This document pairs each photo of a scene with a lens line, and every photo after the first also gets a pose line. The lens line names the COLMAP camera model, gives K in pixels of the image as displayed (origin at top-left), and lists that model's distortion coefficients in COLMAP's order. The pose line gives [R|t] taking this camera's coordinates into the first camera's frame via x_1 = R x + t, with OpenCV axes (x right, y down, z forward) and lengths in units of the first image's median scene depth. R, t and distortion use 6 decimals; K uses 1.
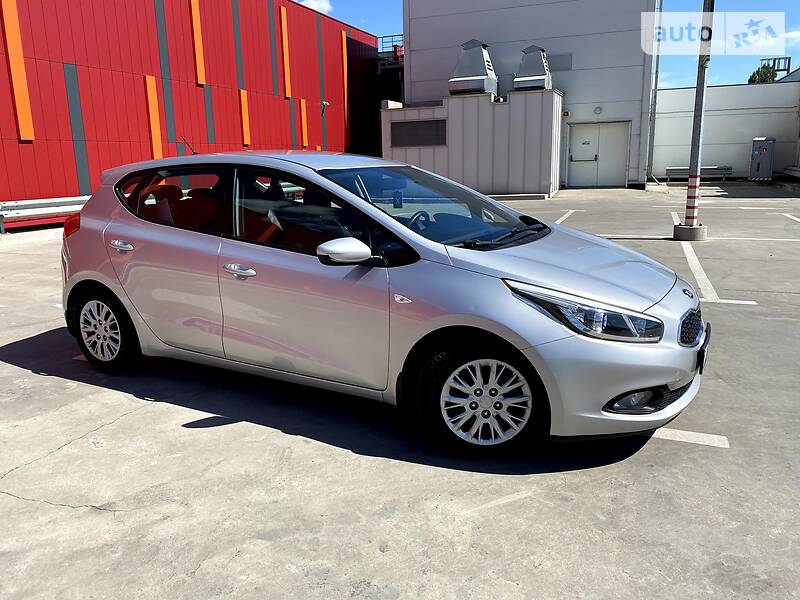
lens RADIAL K [[609.2, 0, 399.7], [0, 609.2, 296.7], [0, 0, 1]] dist [0.006892, -0.003267]
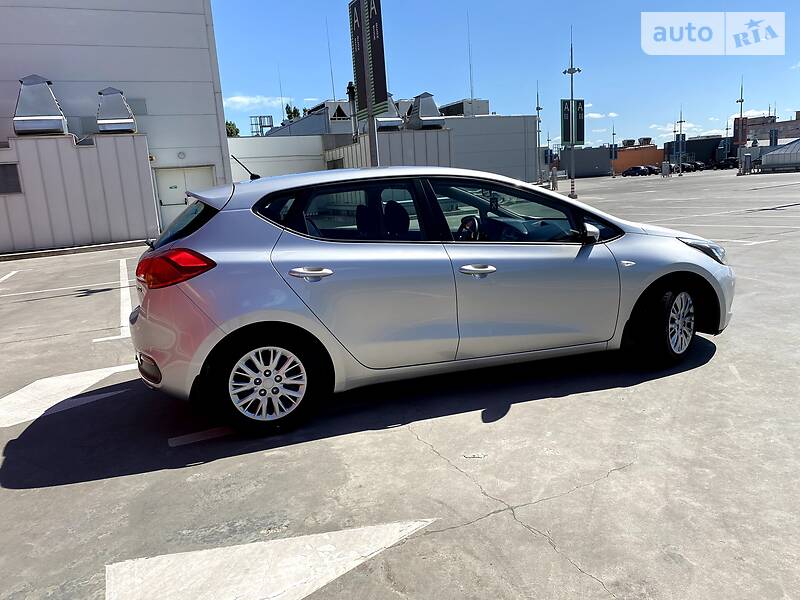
lens RADIAL K [[609.2, 0, 399.7], [0, 609.2, 296.7], [0, 0, 1]] dist [0.006892, -0.003267]
pose [[0.696102, -0.153922, 0.701249, -1.243449], [0.208239, 0.978045, 0.007967, -0.037933], [-0.687079, 0.140482, 0.712872, 0.372447]]
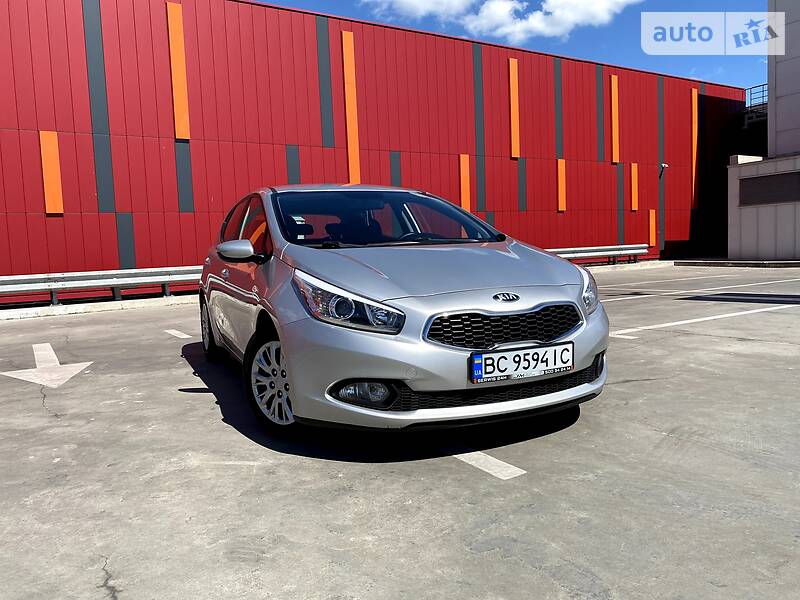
lens RADIAL K [[609.2, 0, 398.0], [0, 609.2, 301.2], [0, 0, 1]] dist [0.021517, -0.043435]
pose [[0.803231, 0.035554, -0.594605, 0.876386], [-0.104449, 0.991158, -0.081830, 0.088524], [0.586438, 0.127834, 0.799843, 0.218787]]
